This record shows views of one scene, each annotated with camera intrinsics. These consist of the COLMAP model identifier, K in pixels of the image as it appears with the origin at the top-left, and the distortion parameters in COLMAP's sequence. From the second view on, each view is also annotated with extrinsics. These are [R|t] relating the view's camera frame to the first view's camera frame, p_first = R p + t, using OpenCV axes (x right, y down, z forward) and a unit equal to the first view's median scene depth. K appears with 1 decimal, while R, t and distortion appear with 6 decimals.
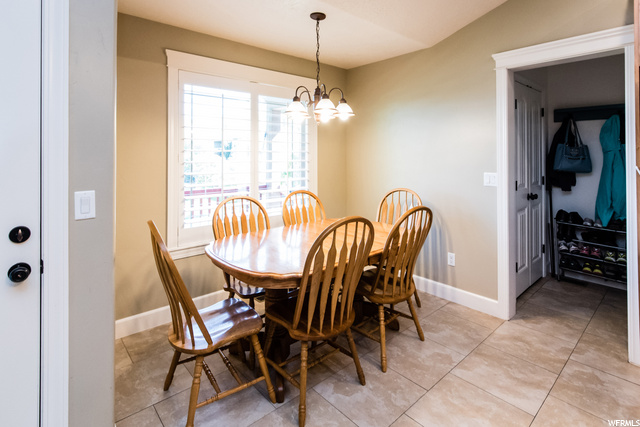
lens RADIAL K [[316.3, 0, 334.7], [0, 316.3, 153.1], [0, 0, 1]] dist [-0.010324, -0.002277]
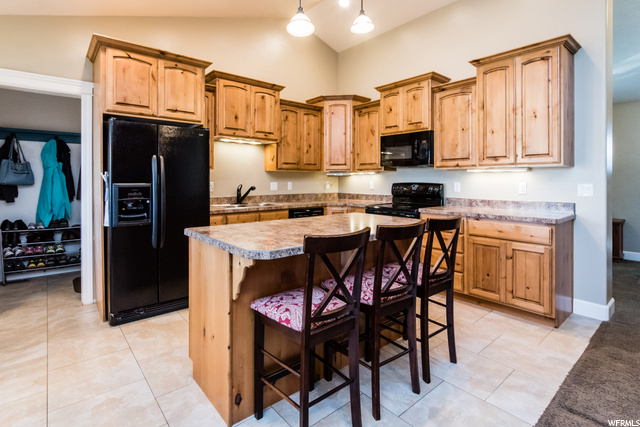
lens RADIAL K [[307.5, 0, 308.4], [0, 307.5, 180.1], [0, 0, 1]] dist [-0.003648, -0.001041]
pose [[0.028792, -0.001887, 0.999584, -0.377853], [-0.005669, 0.999982, 0.002051, 0.041738], [-0.999569, -0.005726, 0.028781, -0.097913]]
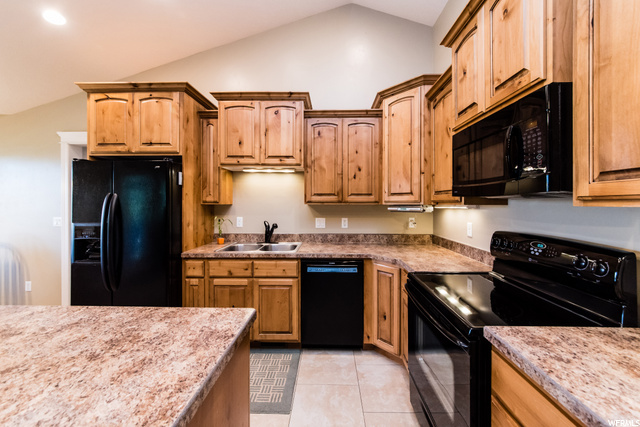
lens RADIAL K [[241.3, 0, 324.7], [0, 241.3, 203.4], [0, 0, 1]] dist [0.009568, 0.000353]
pose [[0.667117, -0.000333, 0.744953, 0.422741], [-0.003534, 0.999987, 0.003612, -0.004252], [-0.744945, -0.005042, 0.667107, -0.527330]]
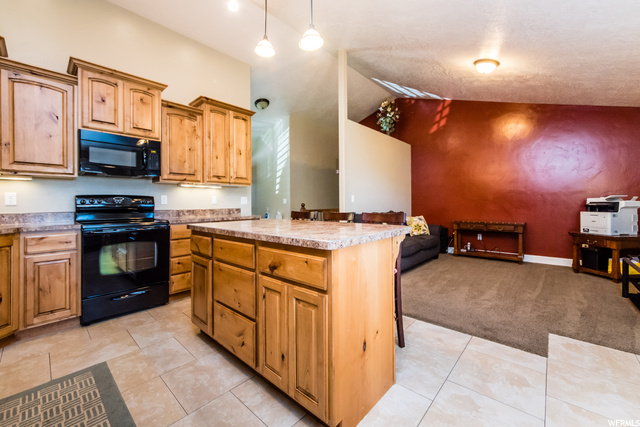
lens RADIAL K [[270.5, 0, 318.4], [0, 270.5, 205.5], [0, 0, 1]] dist [-0.010753, 0.003219]
pose [[-0.993644, 0.004275, -0.112487, 0.336152], [0.004247, 0.999991, 0.000484, 0.096068], [0.112488, 0.000003, -0.993653, 0.565454]]
